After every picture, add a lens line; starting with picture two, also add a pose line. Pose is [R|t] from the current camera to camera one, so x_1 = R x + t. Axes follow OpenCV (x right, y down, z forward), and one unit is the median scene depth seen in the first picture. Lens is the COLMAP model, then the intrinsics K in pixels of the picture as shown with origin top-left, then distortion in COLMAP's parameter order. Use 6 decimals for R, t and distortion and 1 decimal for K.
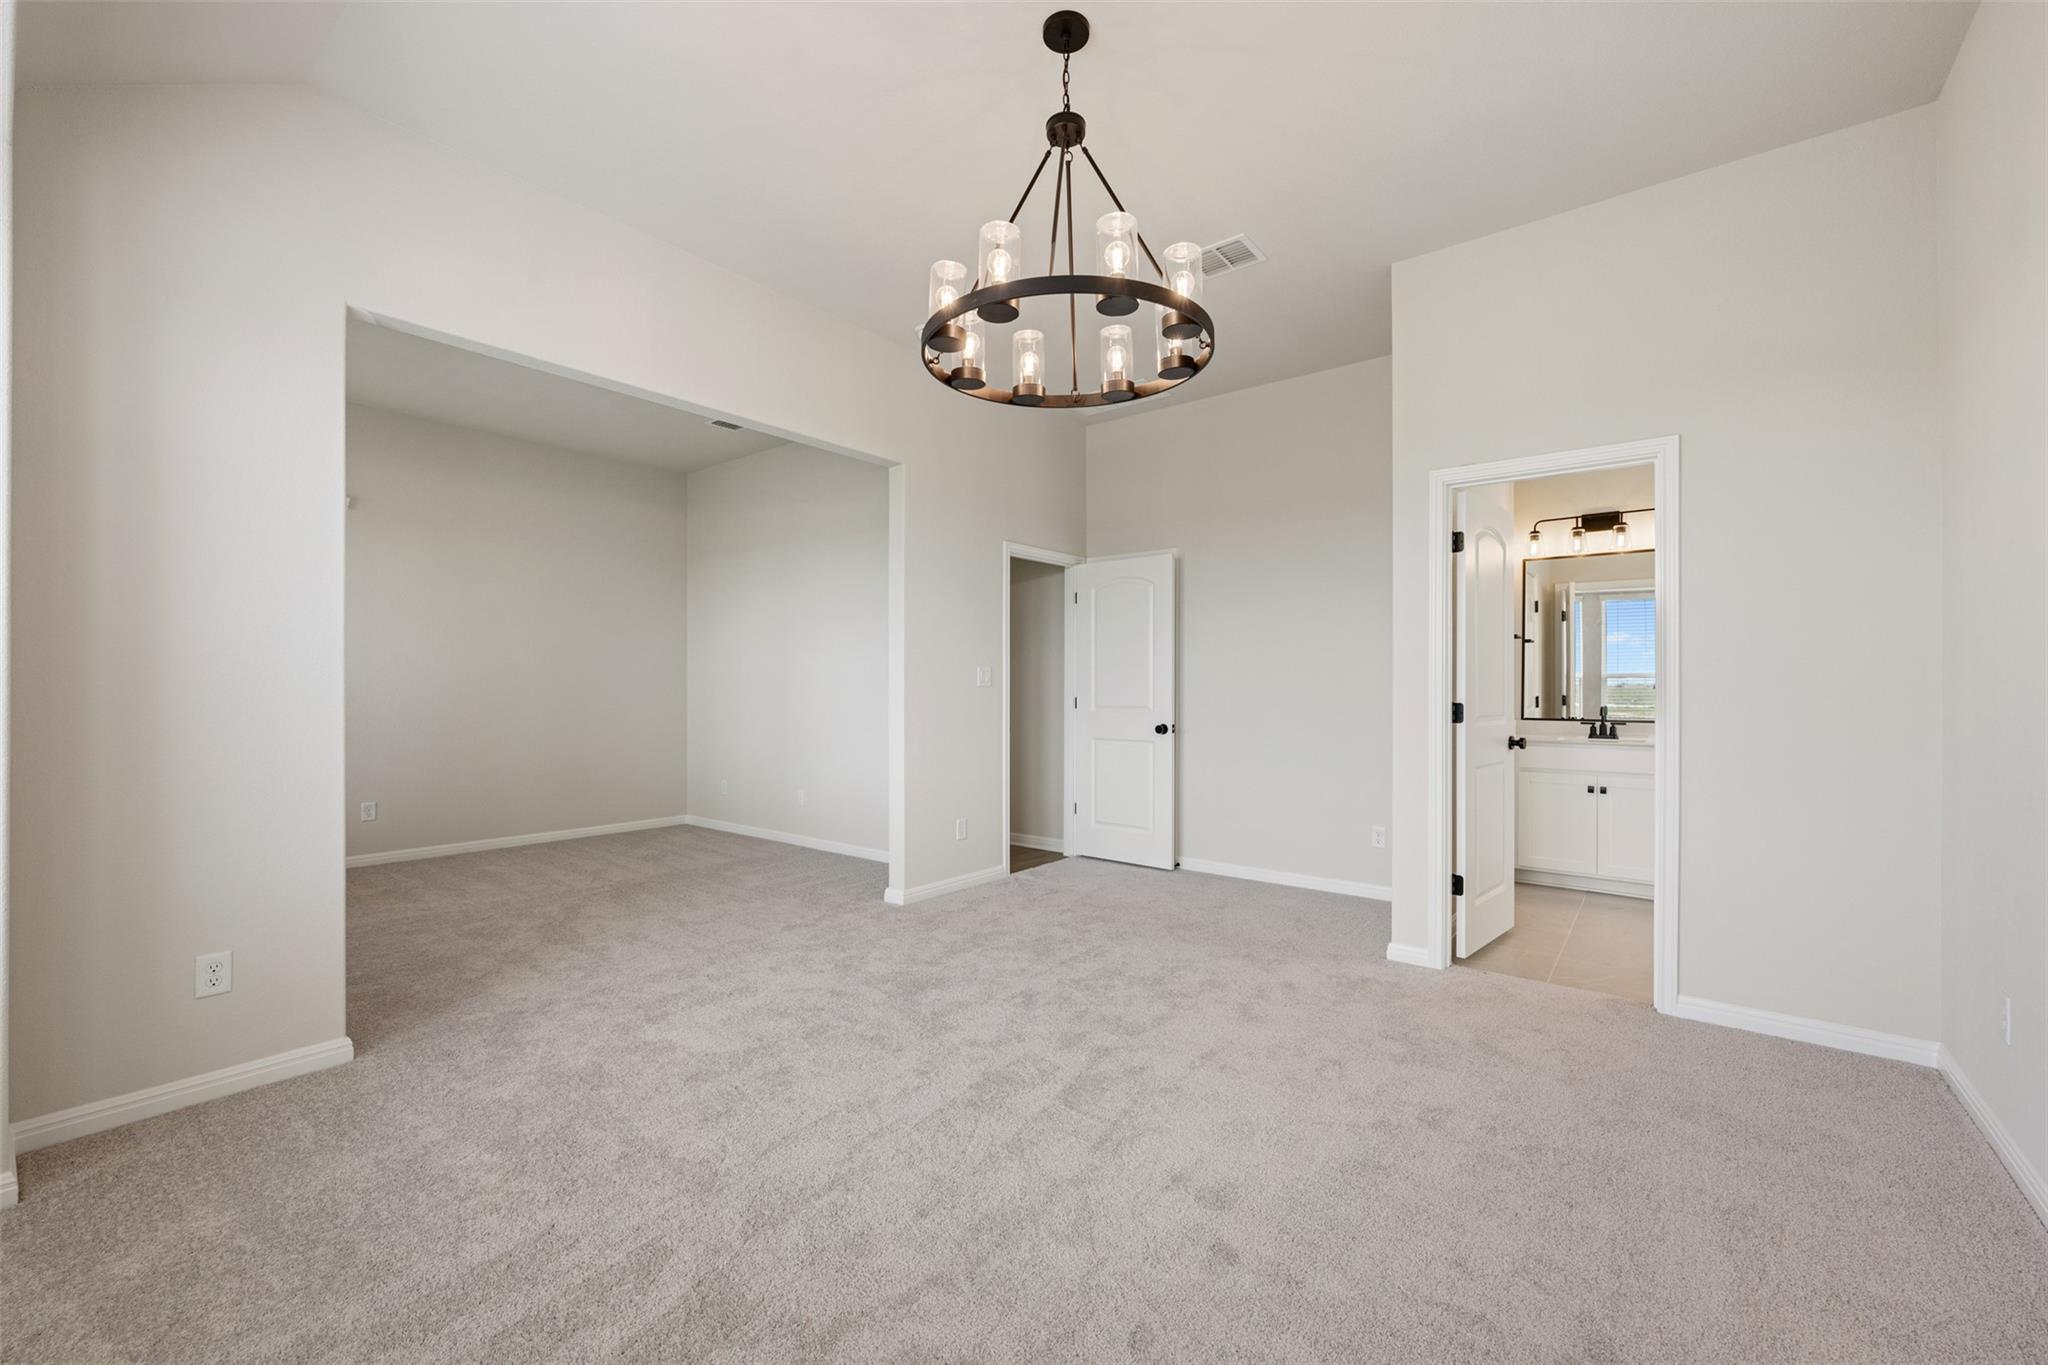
lens RADIAL K [[815.5, 0, 1024.2], [0, 815.5, 680.3], [0, 0, 1]] dist [-0.005231, 0.000061]
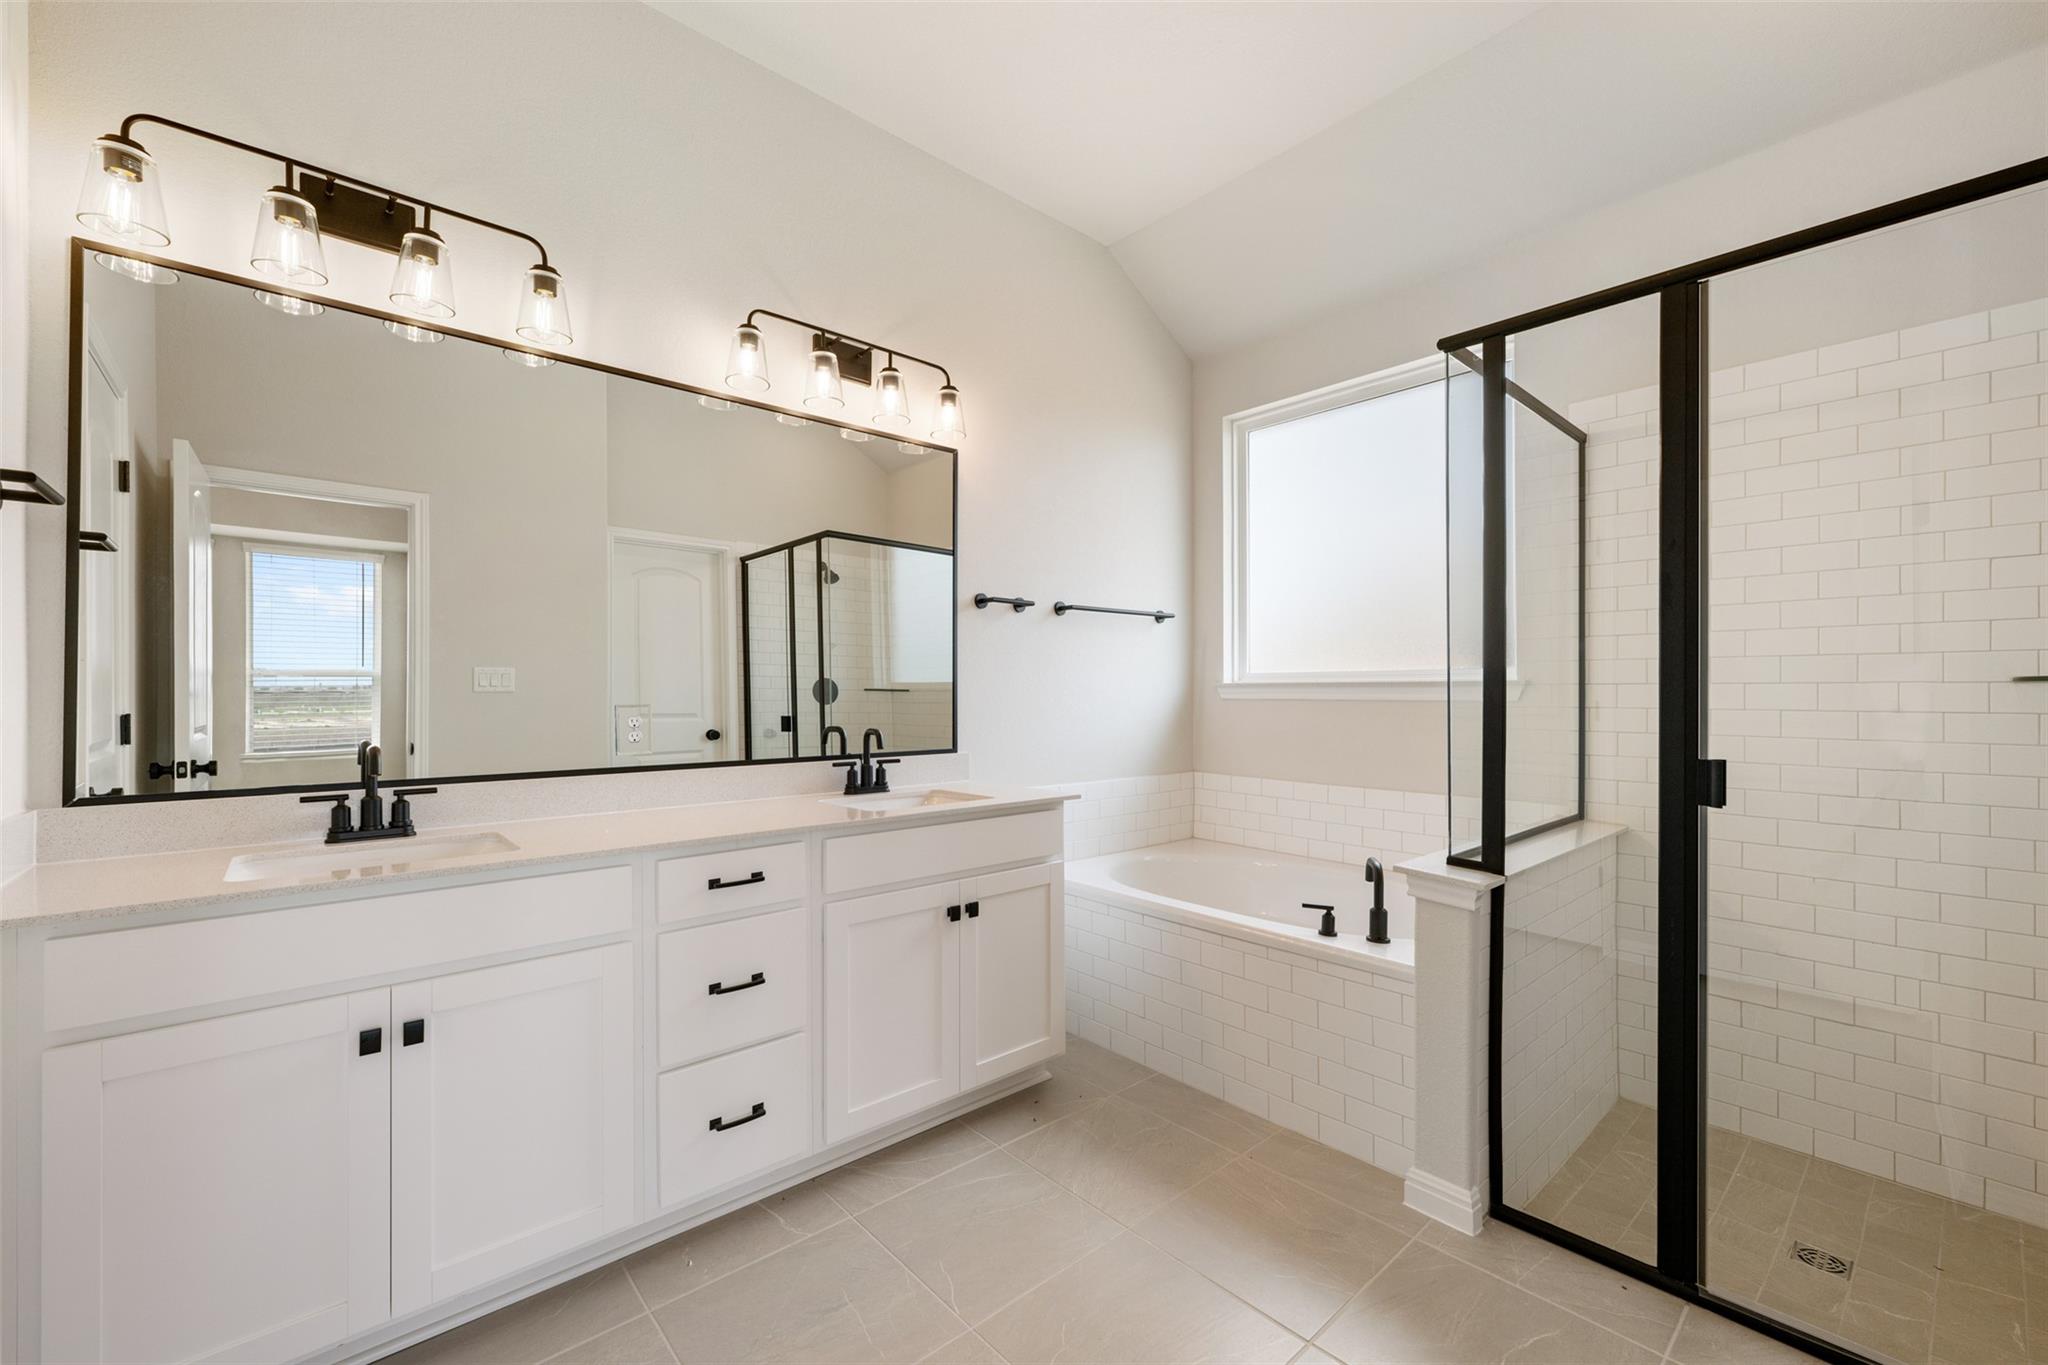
lens RADIAL K [[815.5, 0, 1023.3], [0, 815.5, 684.7], [0, 0, 1]] dist [-0.005231, 0.000061]
pose [[0.160671, 0.003351, 0.987002, 0.416698], [0.000086, 0.999994, -0.003409, 0.008217], [-0.987008, 0.000633, 0.160670, 0.671725]]
